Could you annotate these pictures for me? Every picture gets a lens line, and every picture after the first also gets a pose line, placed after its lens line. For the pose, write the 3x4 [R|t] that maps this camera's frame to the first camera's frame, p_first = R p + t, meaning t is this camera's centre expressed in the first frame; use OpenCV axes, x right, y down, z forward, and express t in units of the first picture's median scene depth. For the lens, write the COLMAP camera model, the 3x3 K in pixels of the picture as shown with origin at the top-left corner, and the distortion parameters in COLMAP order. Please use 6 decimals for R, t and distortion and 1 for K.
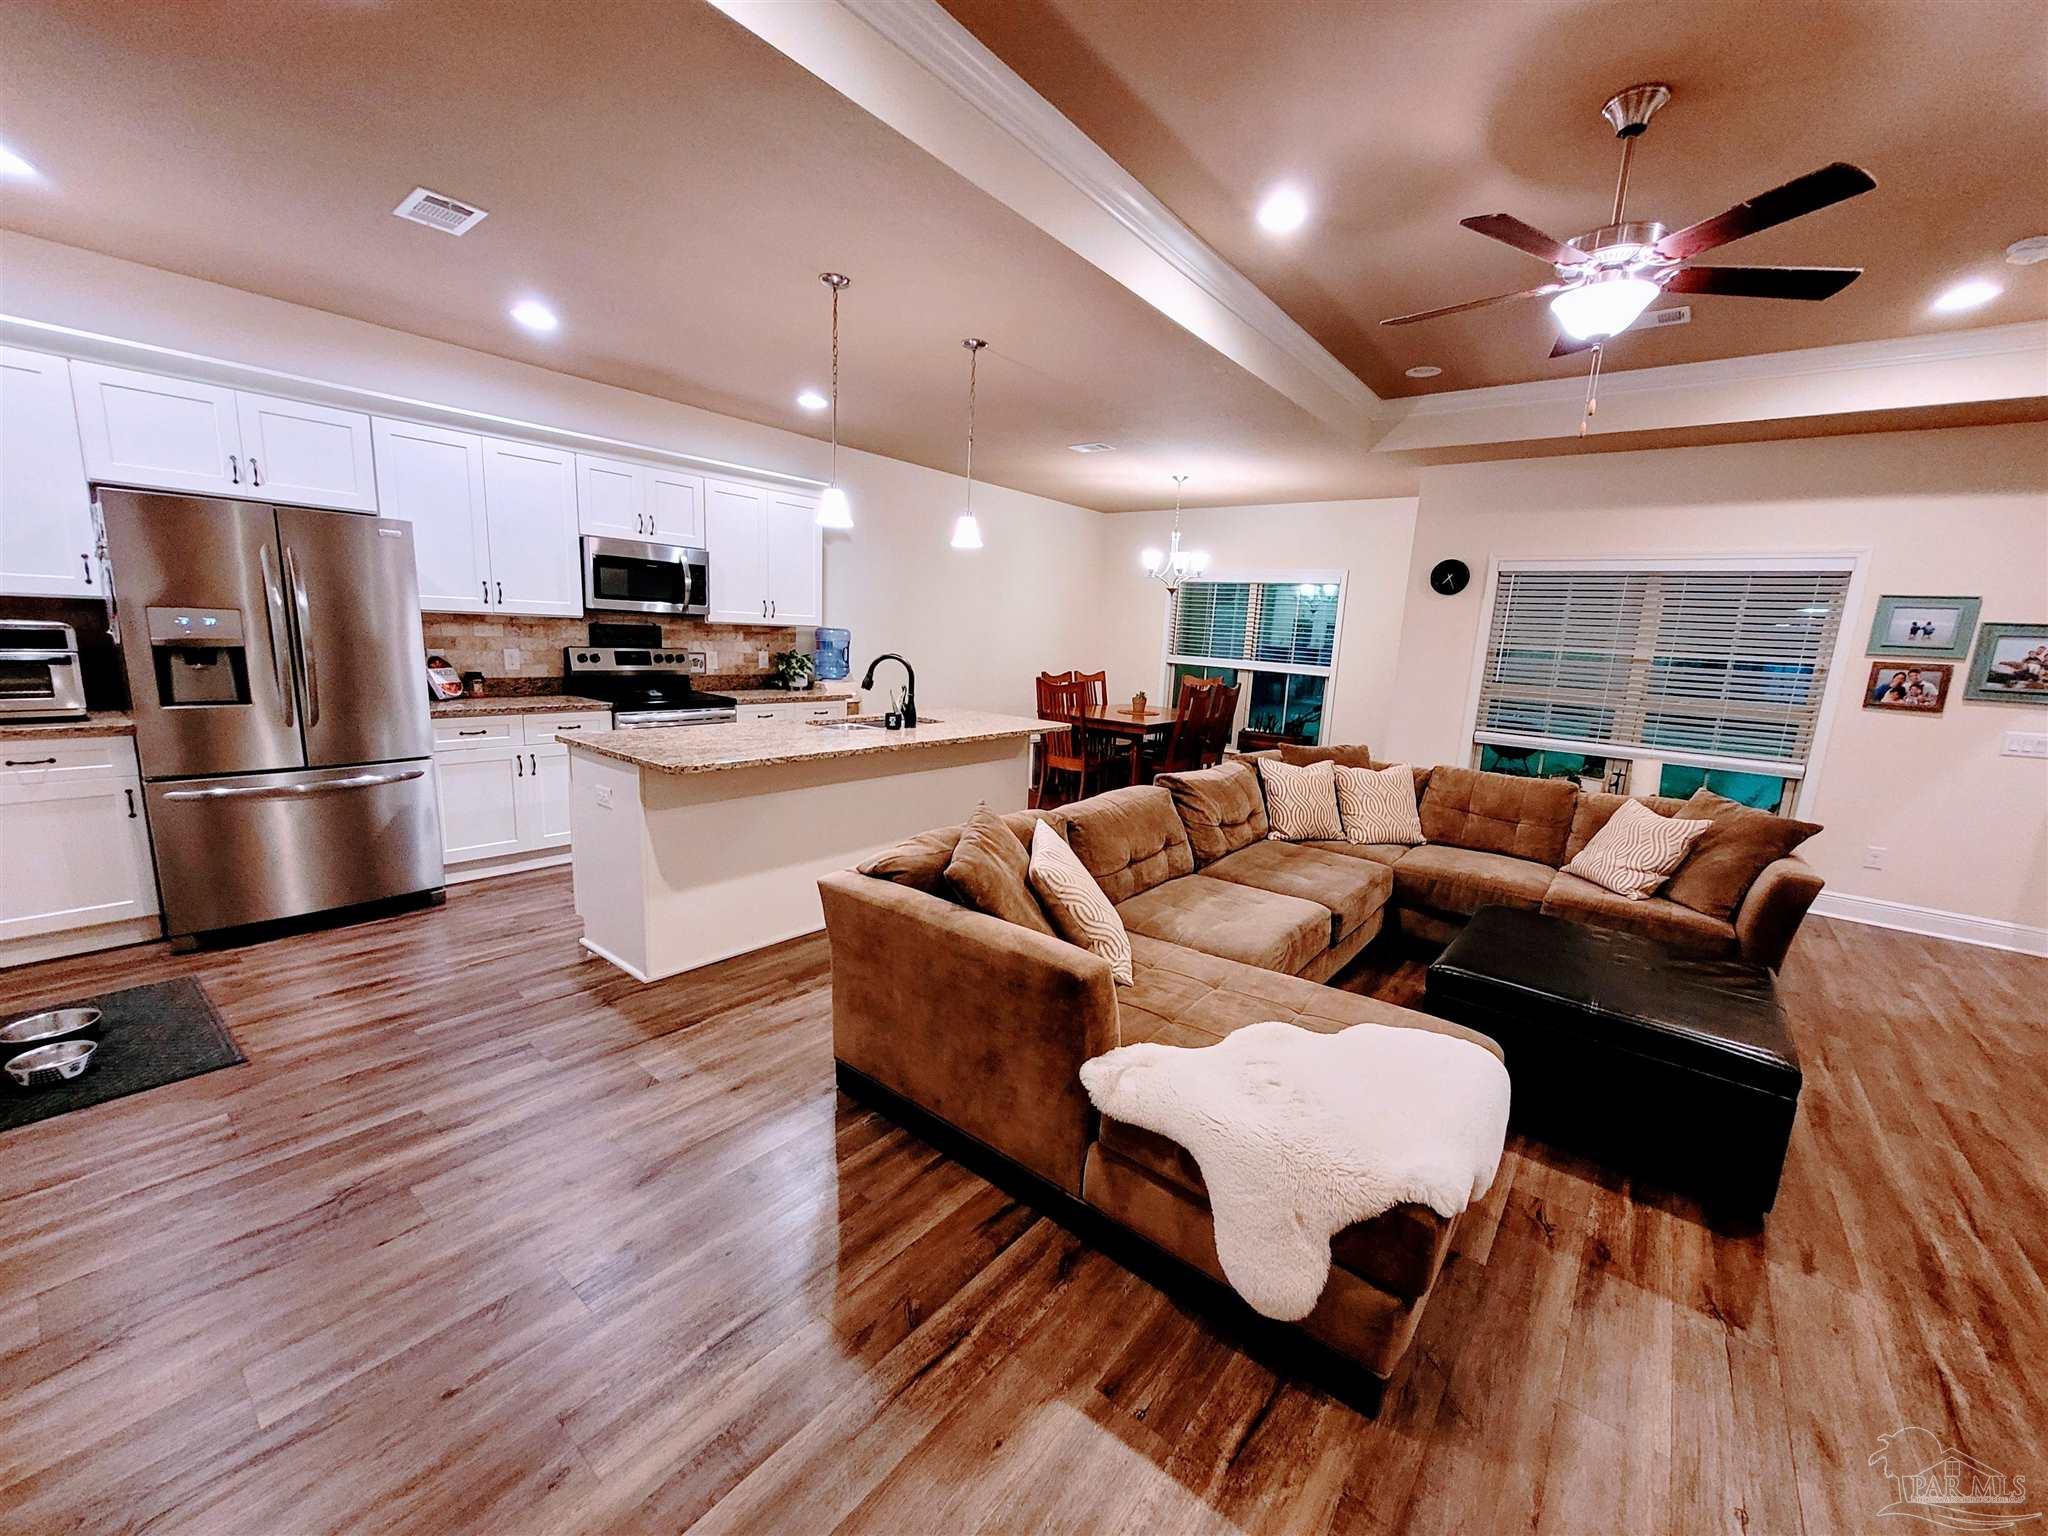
lens RADIAL K [[805.5, 0, 1031.2], [0, 805.5, 777.8], [0, 0, 1]] dist [0.003427, -0.000462]
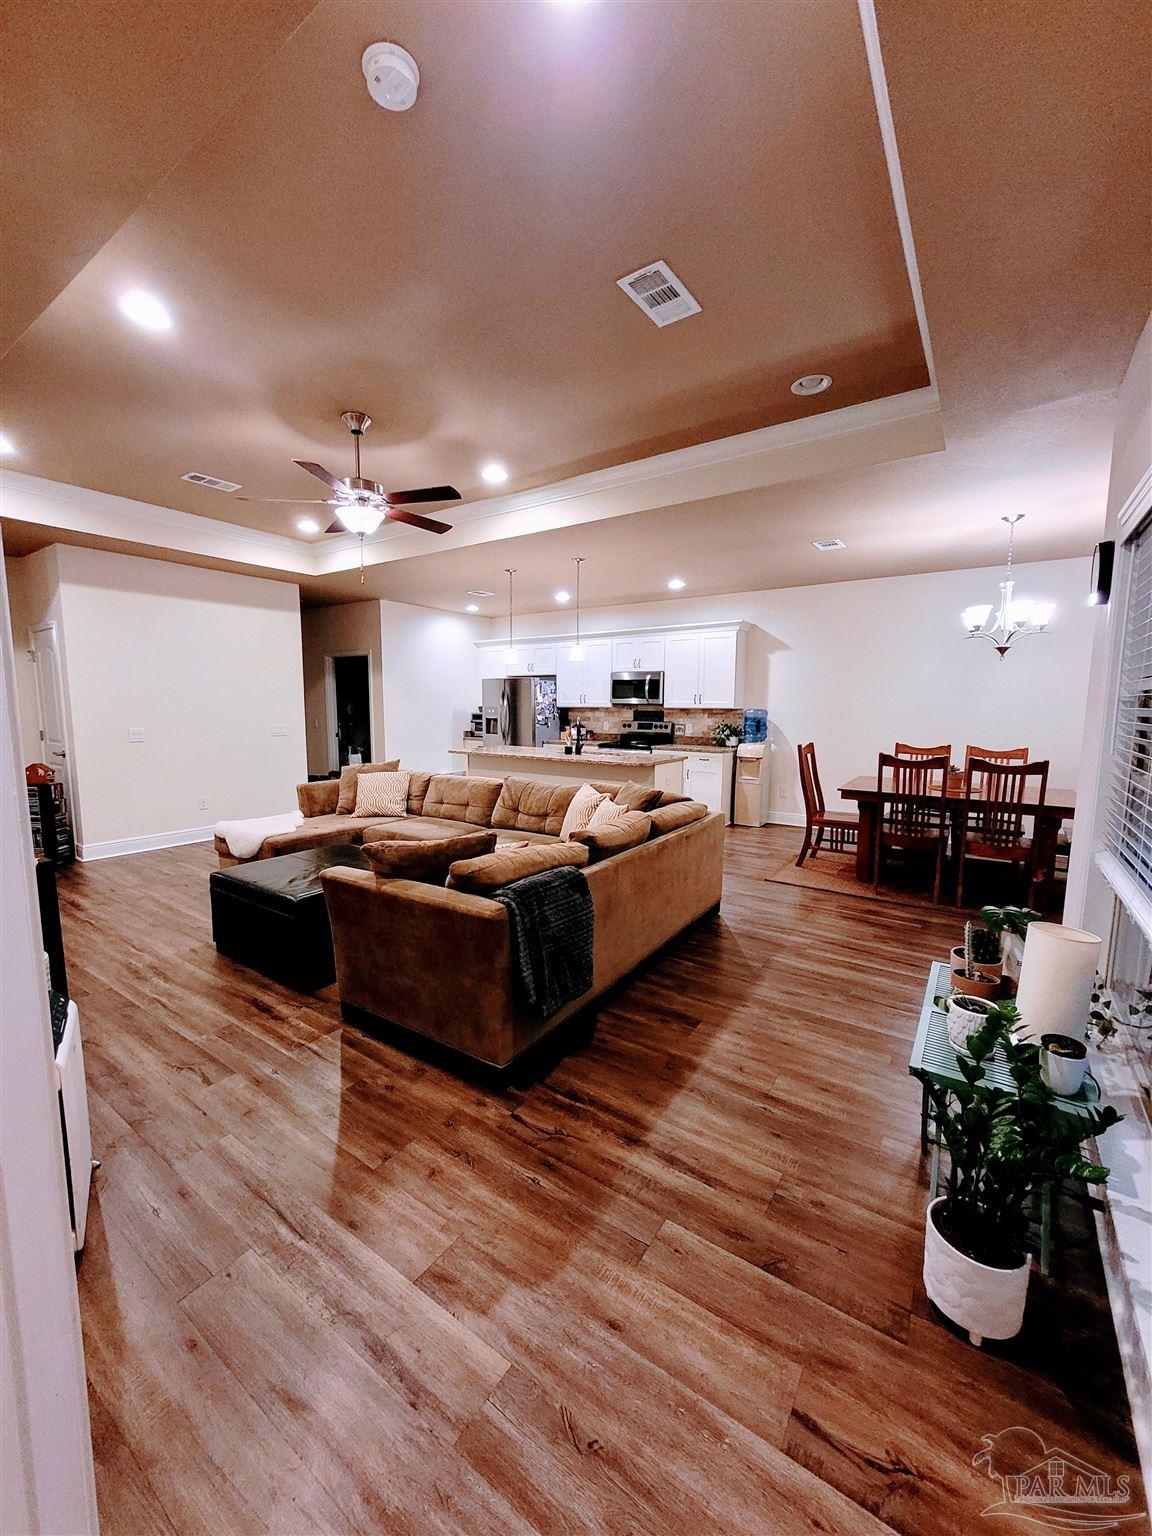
lens RADIAL K [[604.1, 0, 567.1], [0, 604.1, 771.4], [0, 0, 1]] dist [0.003427, -0.000462]
pose [[0.059062, 0.061063, -0.996385, 1.482051], [-0.183102, 0.981856, 0.049319, -0.102691], [0.981318, 0.179528, 0.069171, 1.000285]]
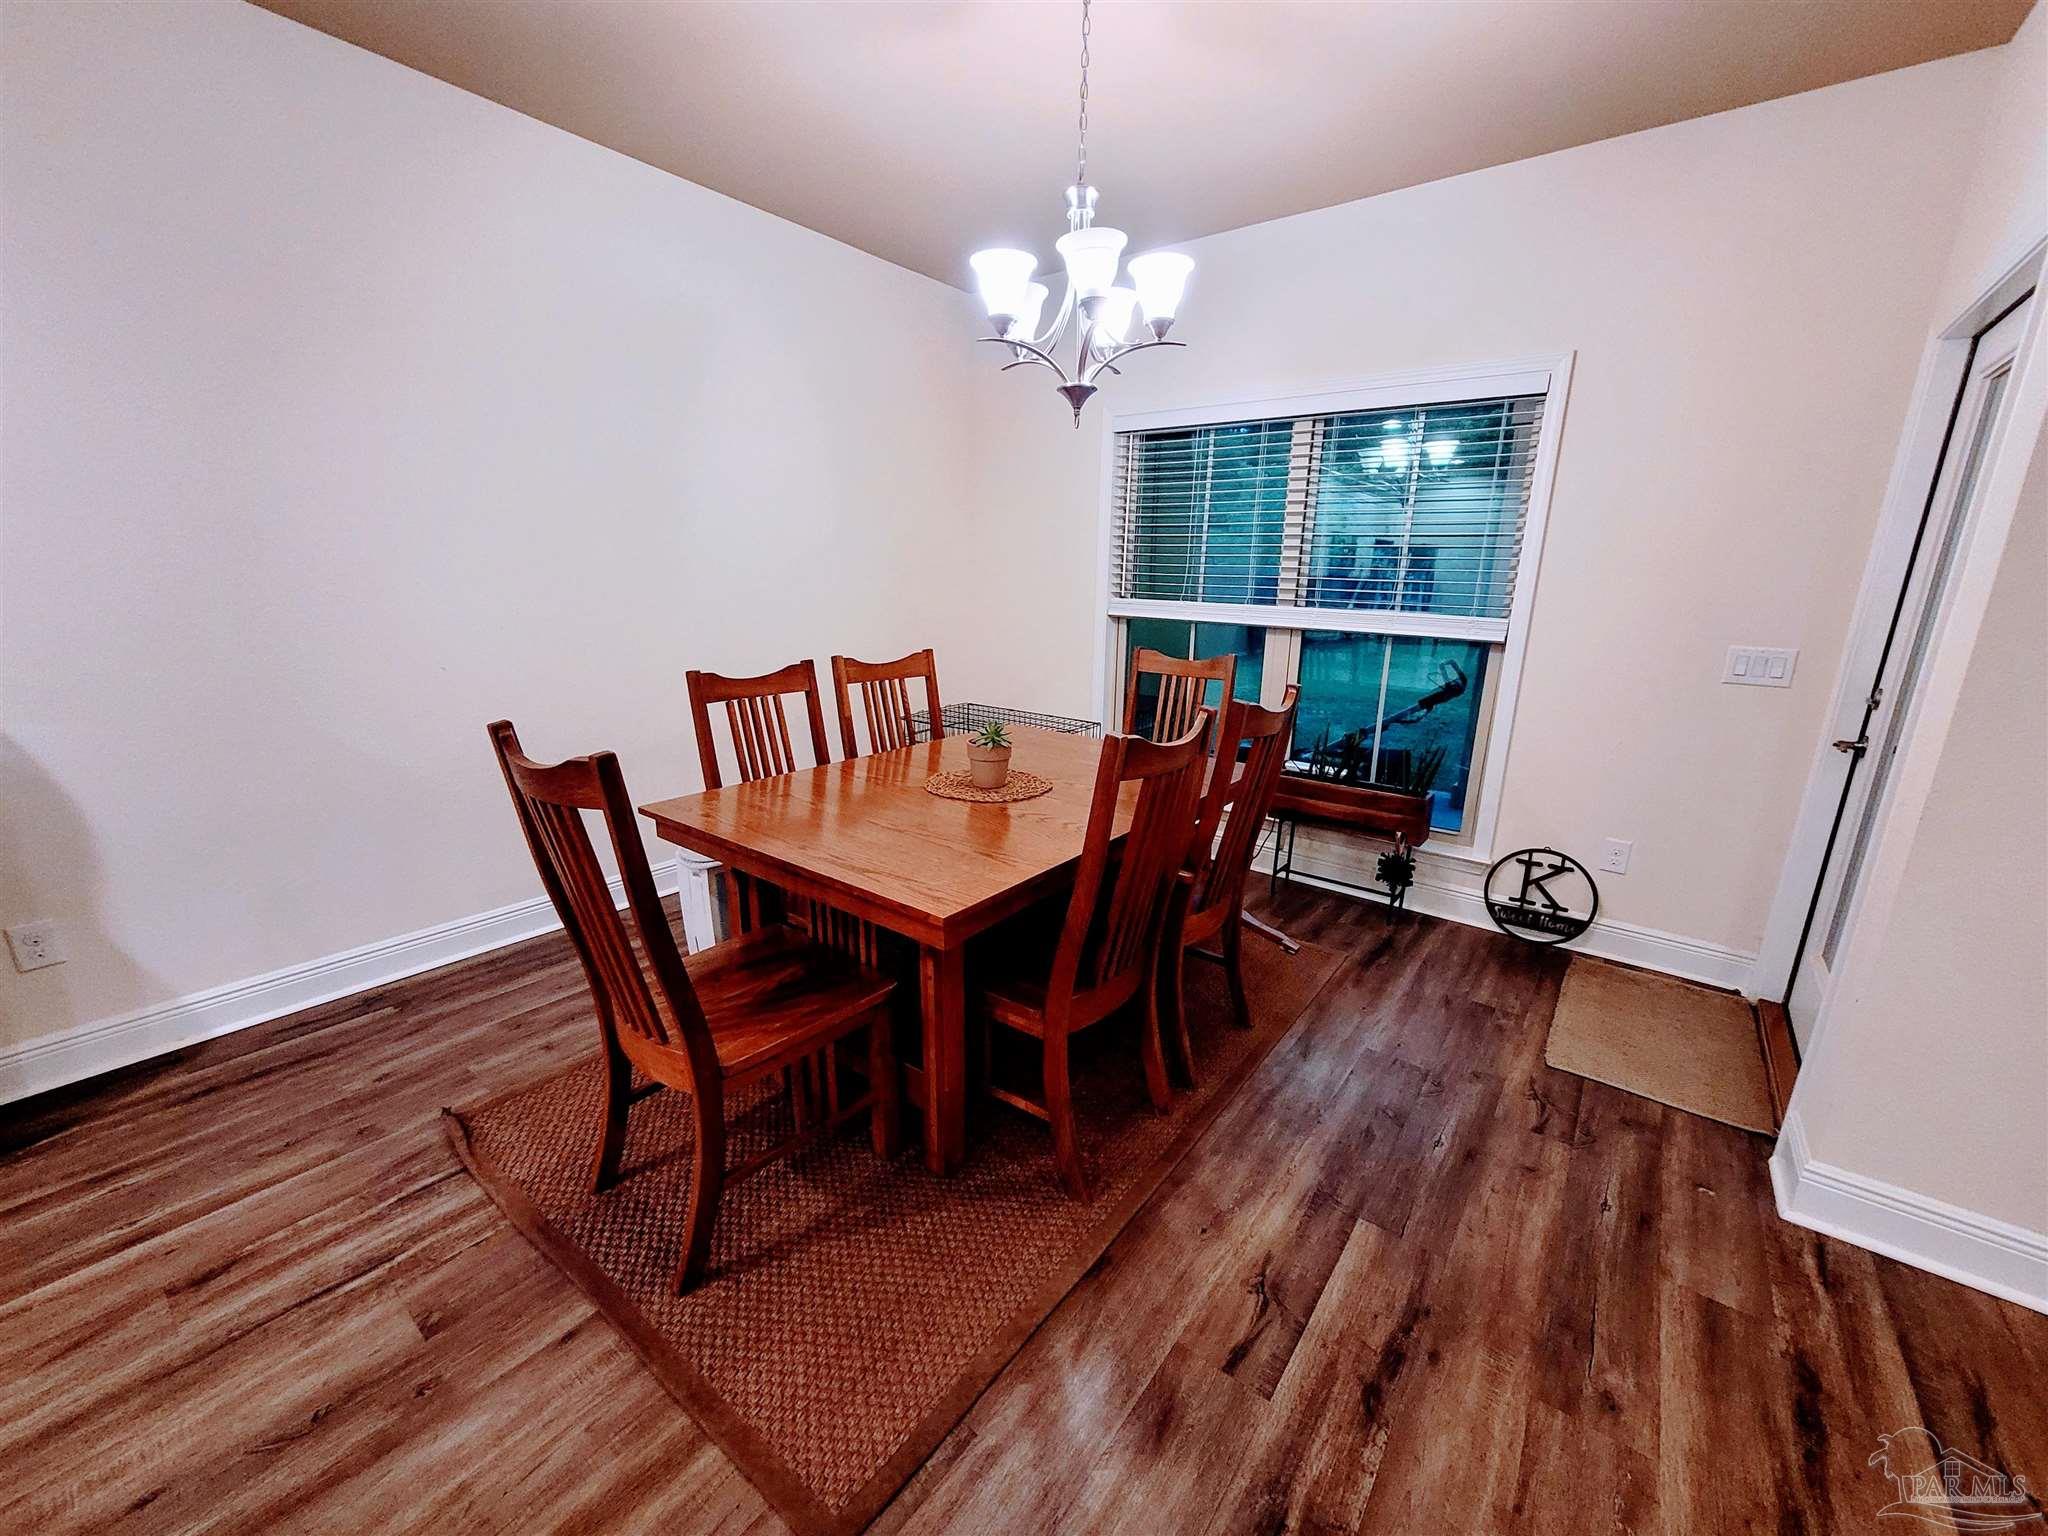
lens RADIAL K [[805.5, 0, 1024.3], [0, 805.5, 780.3], [0, 0, 1]] dist [0.003427, -0.000462]
pose [[0.999302, -0.037355, 0.000147, 0.279421], [0.037247, 0.996698, 0.072151, -0.201130], [-0.002842, -0.072095, 0.997394, 1.277472]]
